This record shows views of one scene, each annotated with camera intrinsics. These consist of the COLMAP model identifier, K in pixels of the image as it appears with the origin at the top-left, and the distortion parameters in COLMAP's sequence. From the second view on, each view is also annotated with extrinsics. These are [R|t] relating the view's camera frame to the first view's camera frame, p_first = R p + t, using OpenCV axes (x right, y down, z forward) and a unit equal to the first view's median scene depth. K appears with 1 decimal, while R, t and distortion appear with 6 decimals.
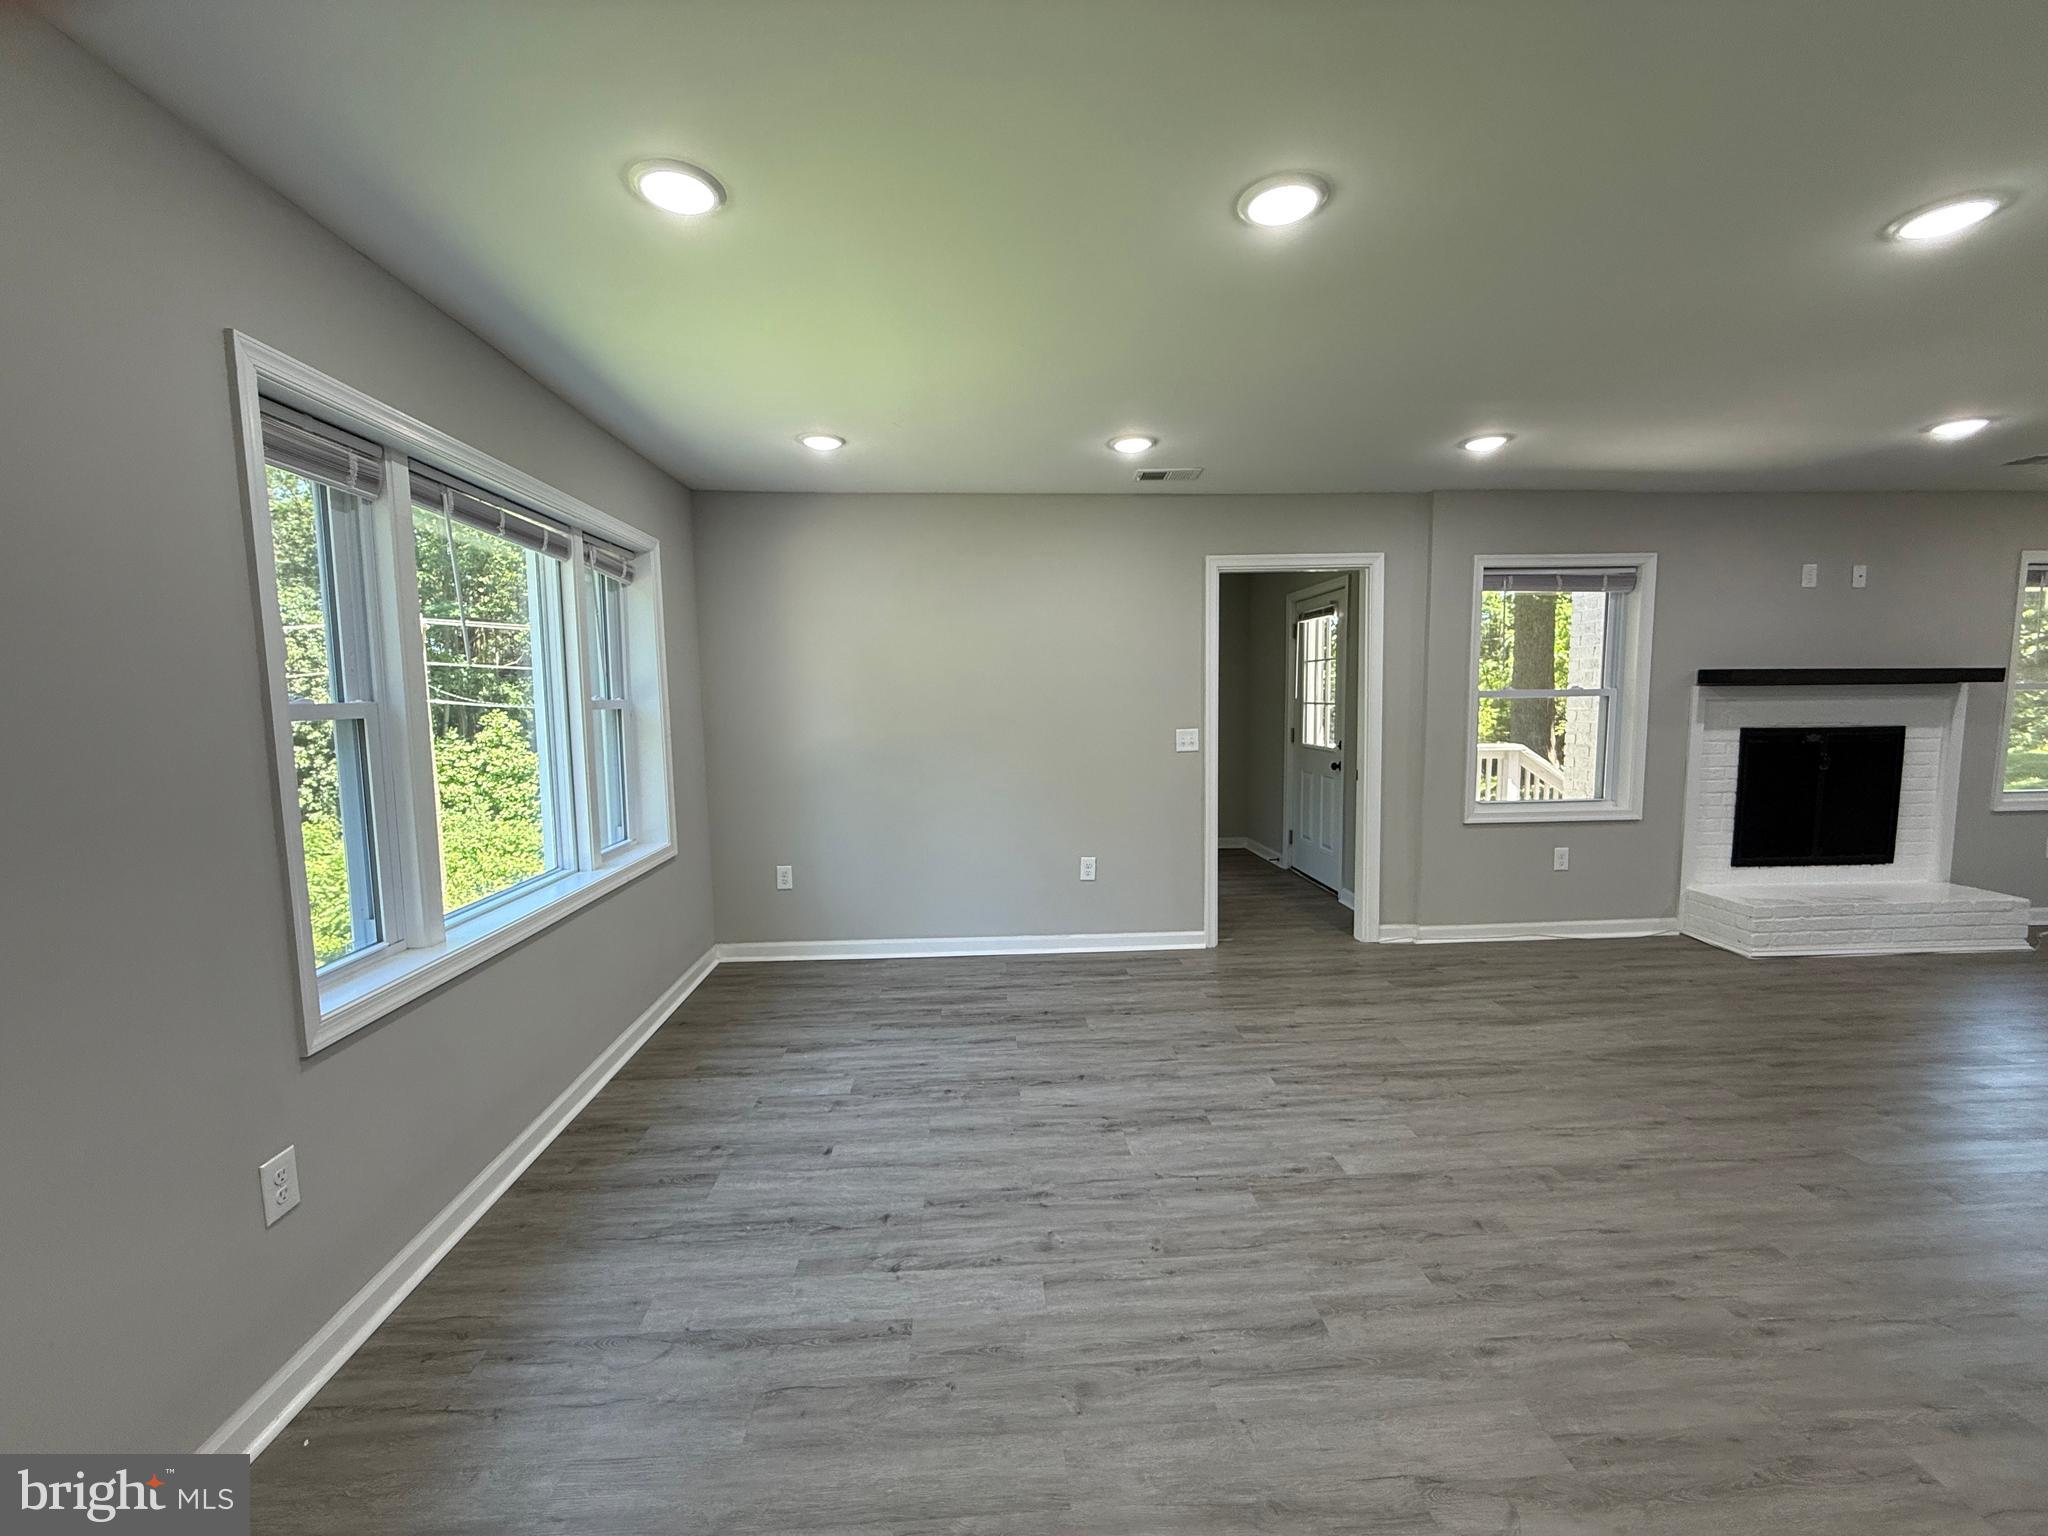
lens RADIAL K [[817.0, 0, 1018.2], [0, 817.0, 770.3], [0, 0, 1]] dist [0.000737, -0.000459]
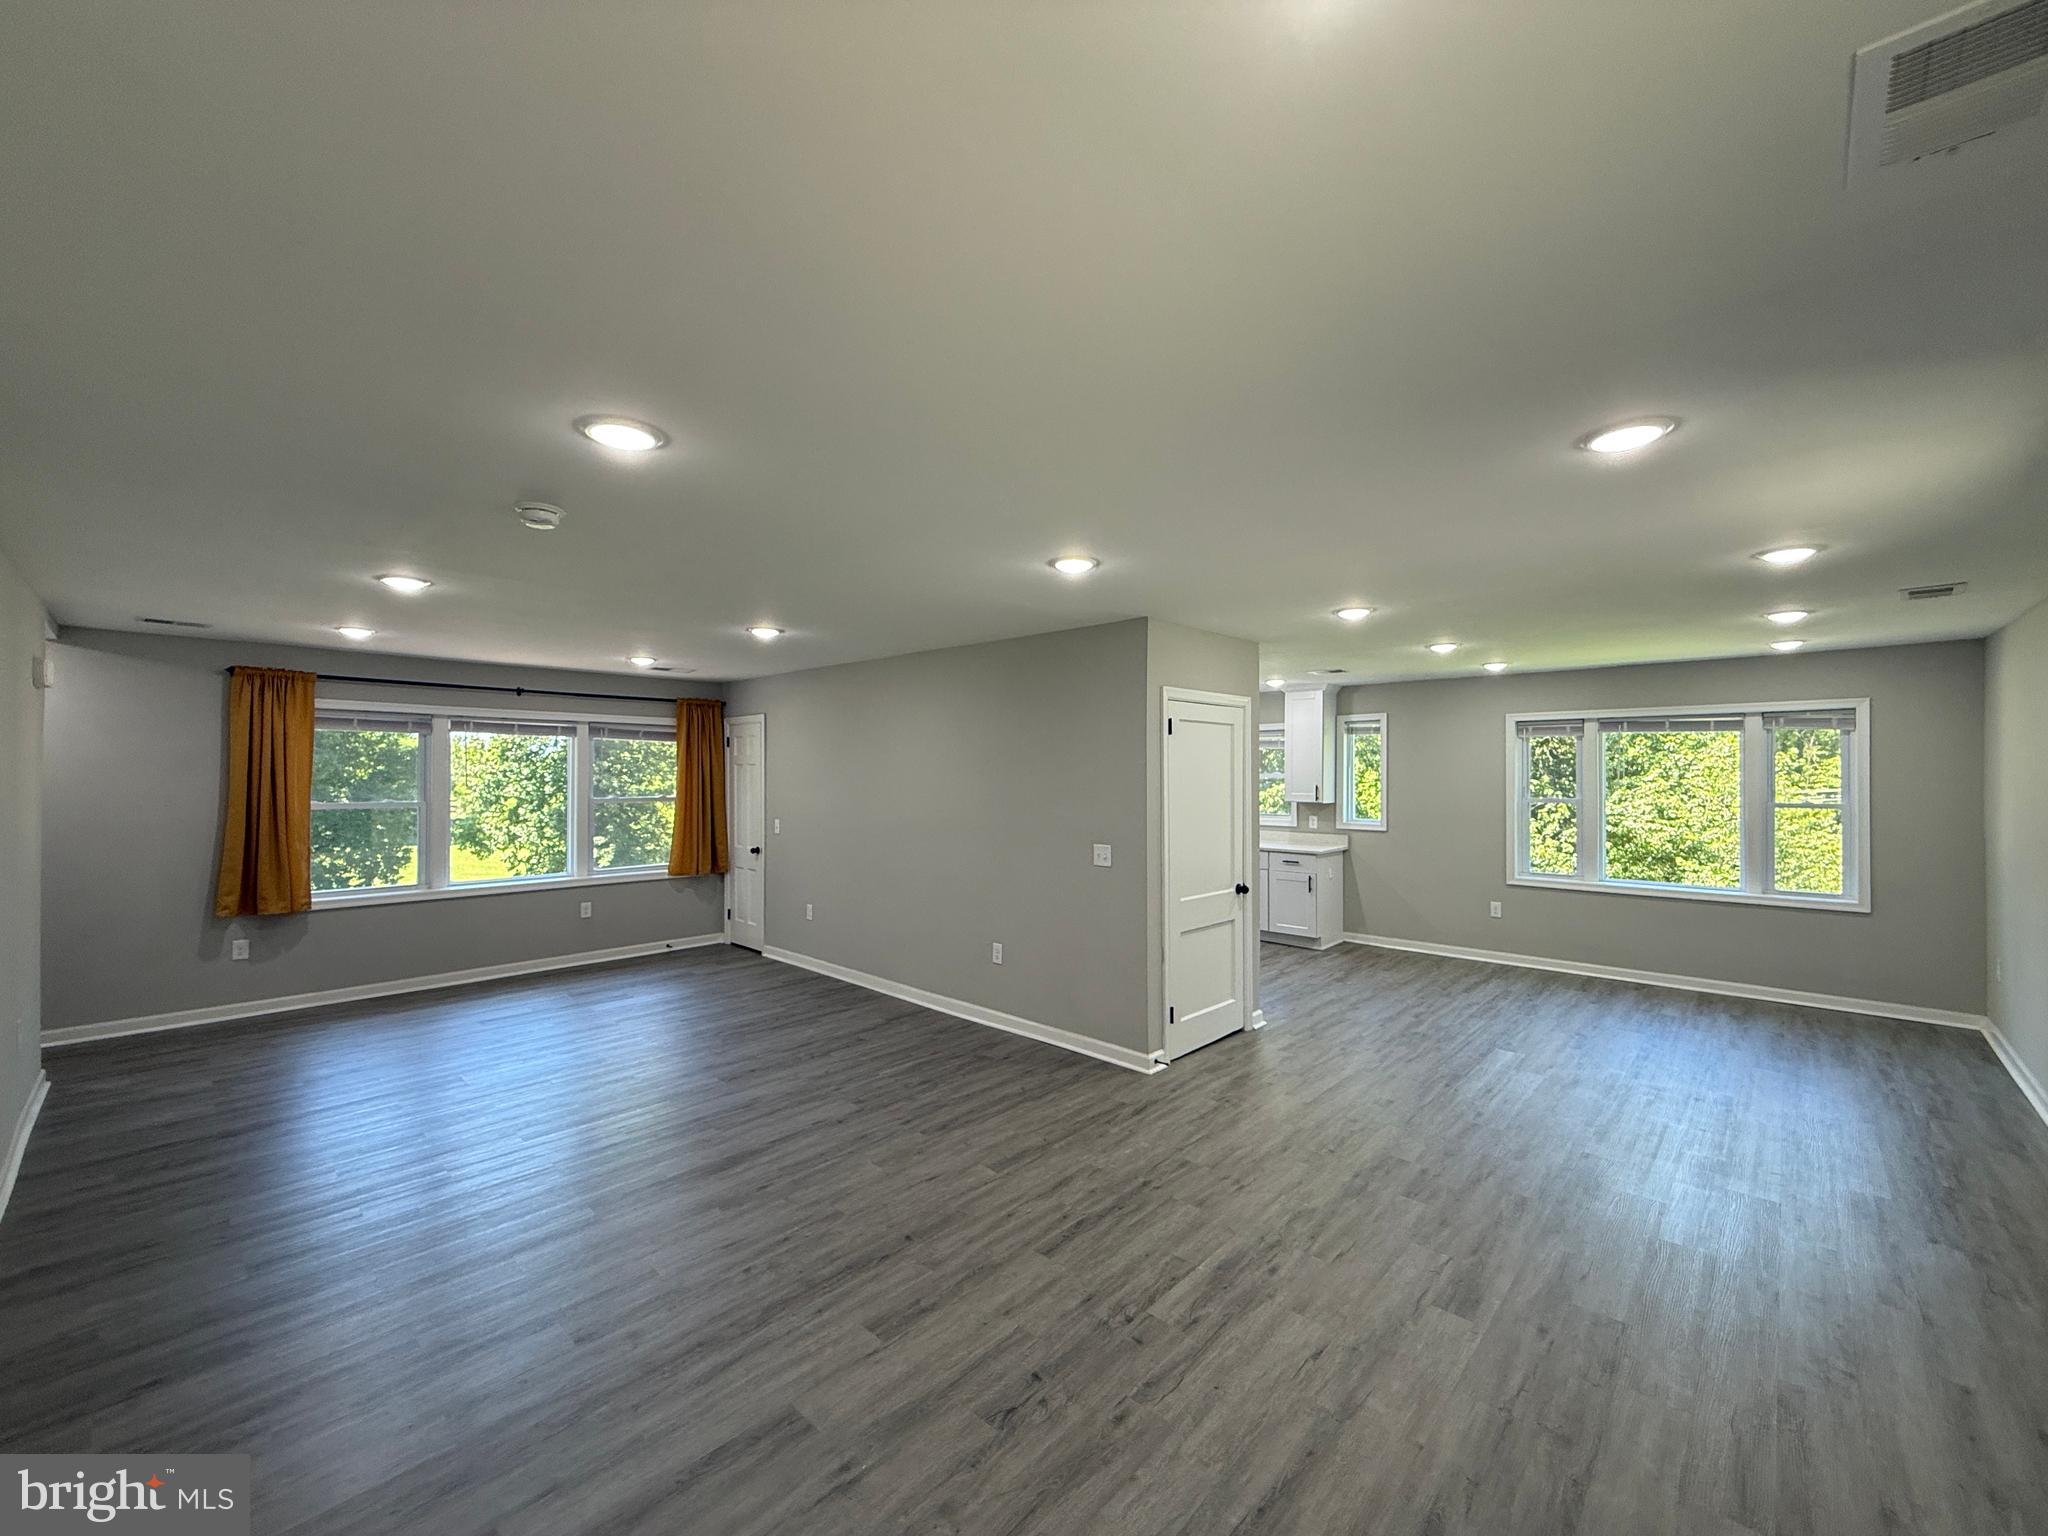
lens RADIAL K [[815.0, 0, 1015.9], [0, 815.0, 767.9], [0, 0, 1]] dist [-0.000776, 0.000061]
pose [[-0.731635, 0.006638, -0.681665, 1.925207], [-0.054344, 0.996202, 0.068028, -0.193663], [0.679527, 0.086816, -0.728495, 1.170032]]
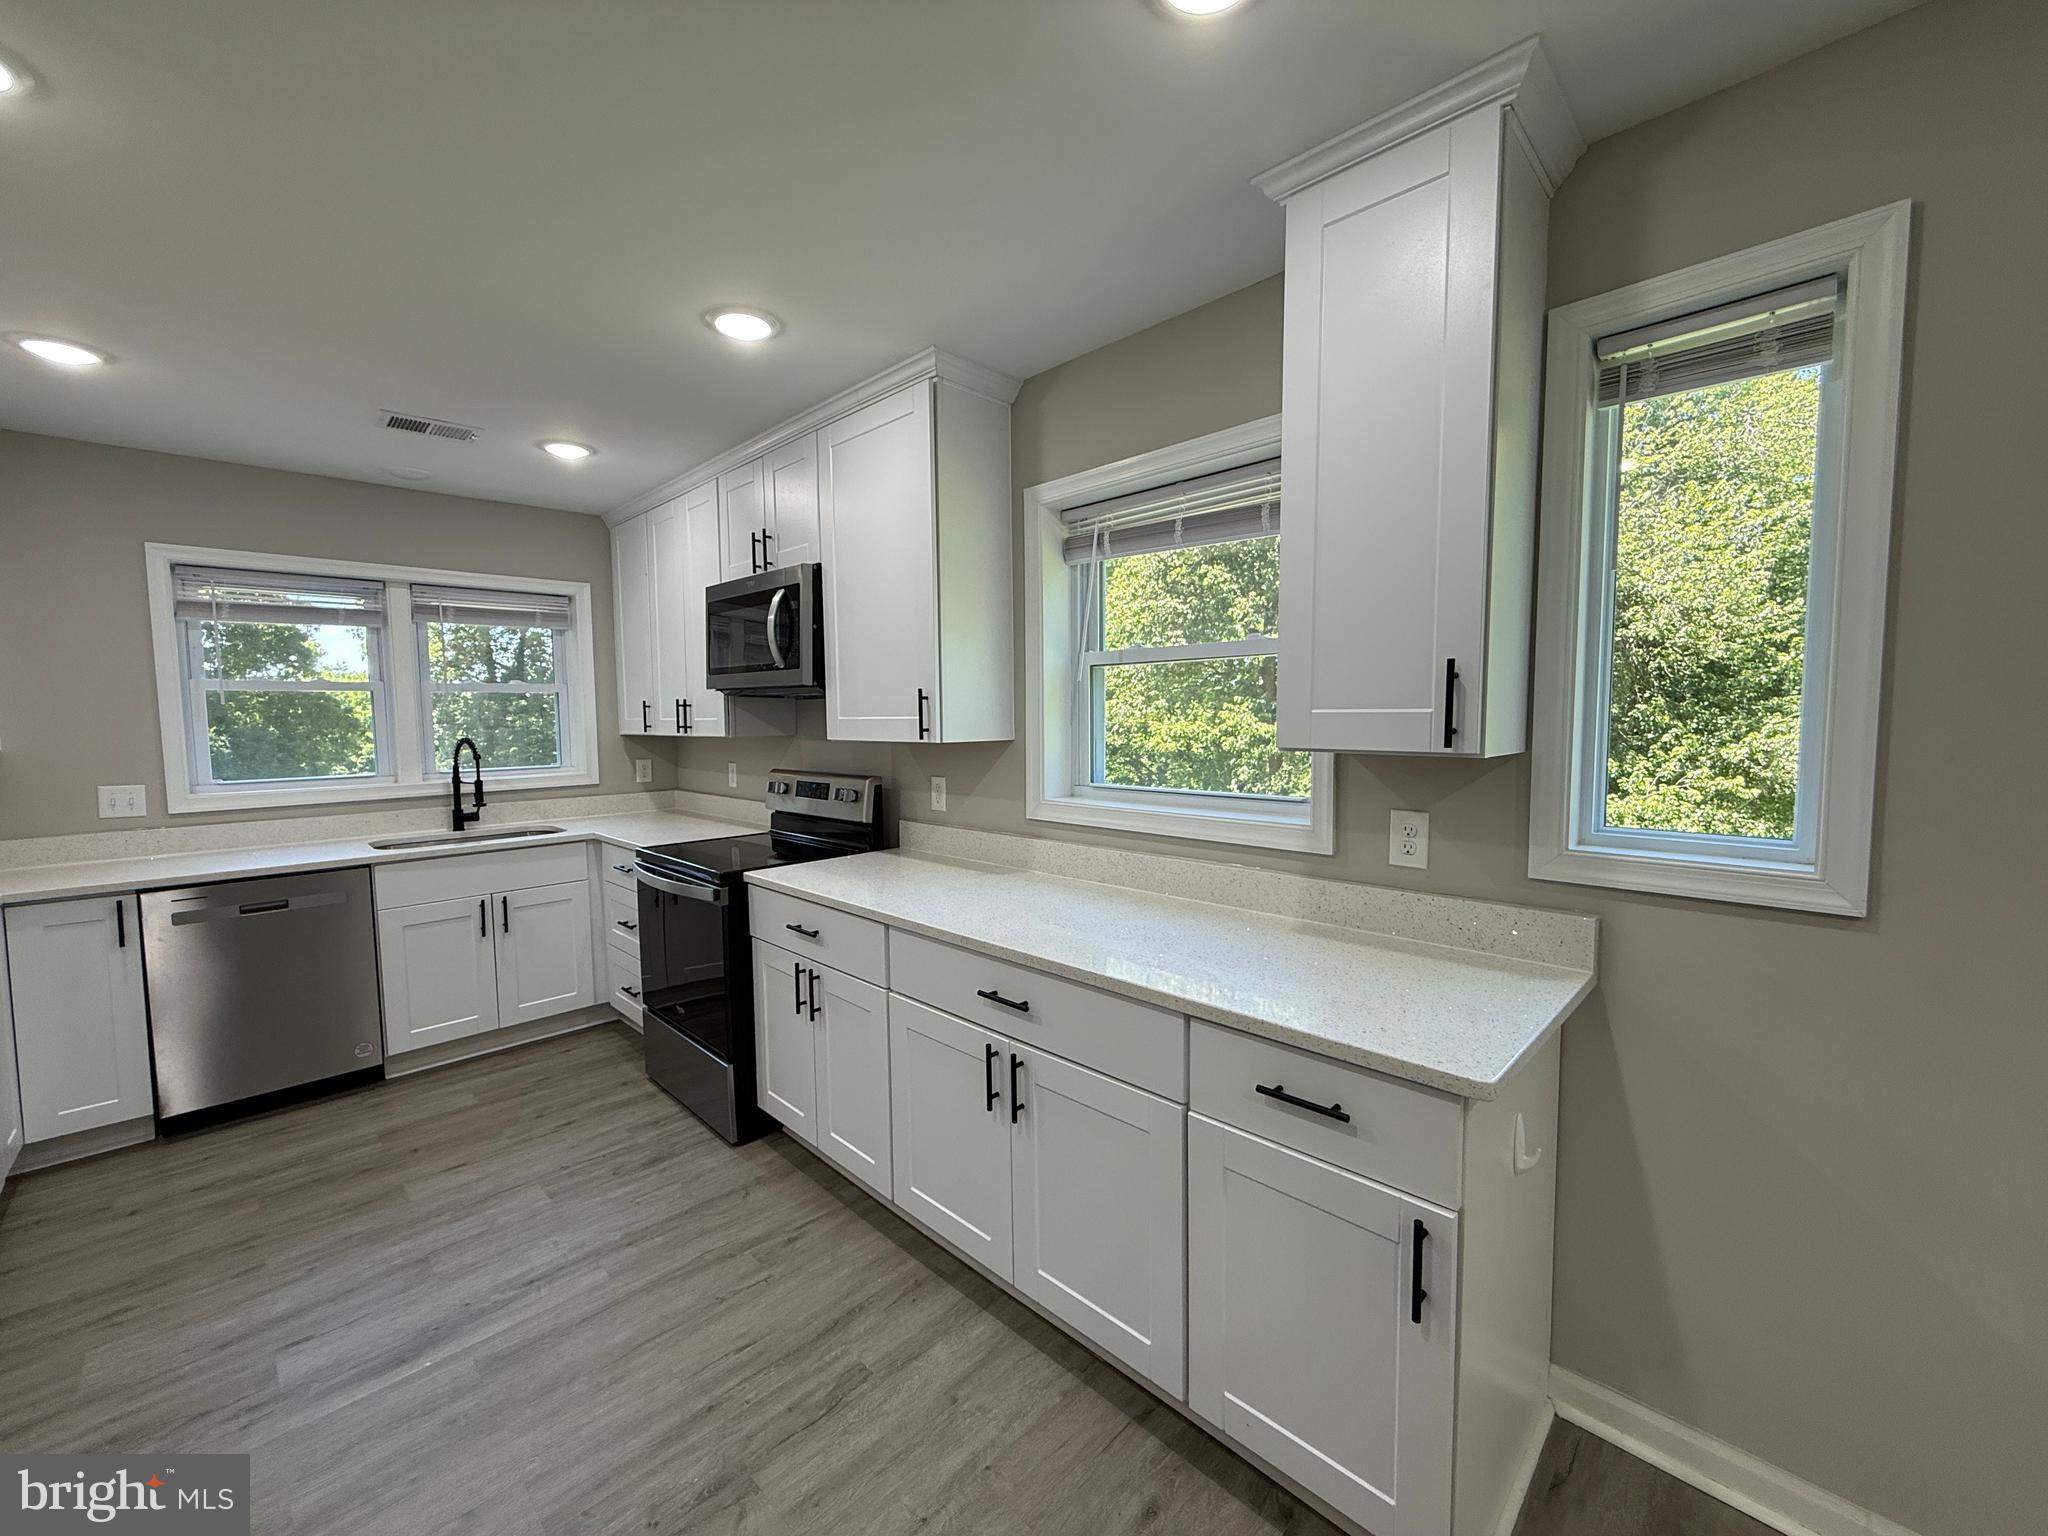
lens RADIAL K [[817.0, 0, 1018.2], [0, 817.0, 770.3], [0, 0, 1]] dist [0.000737, -0.000459]
pose [[-0.745936, 0.069134, -0.662419, 0.135864], [-0.039425, 0.988270, 0.147537, -0.027216], [0.664849, 0.136169, -0.734461, 0.215997]]
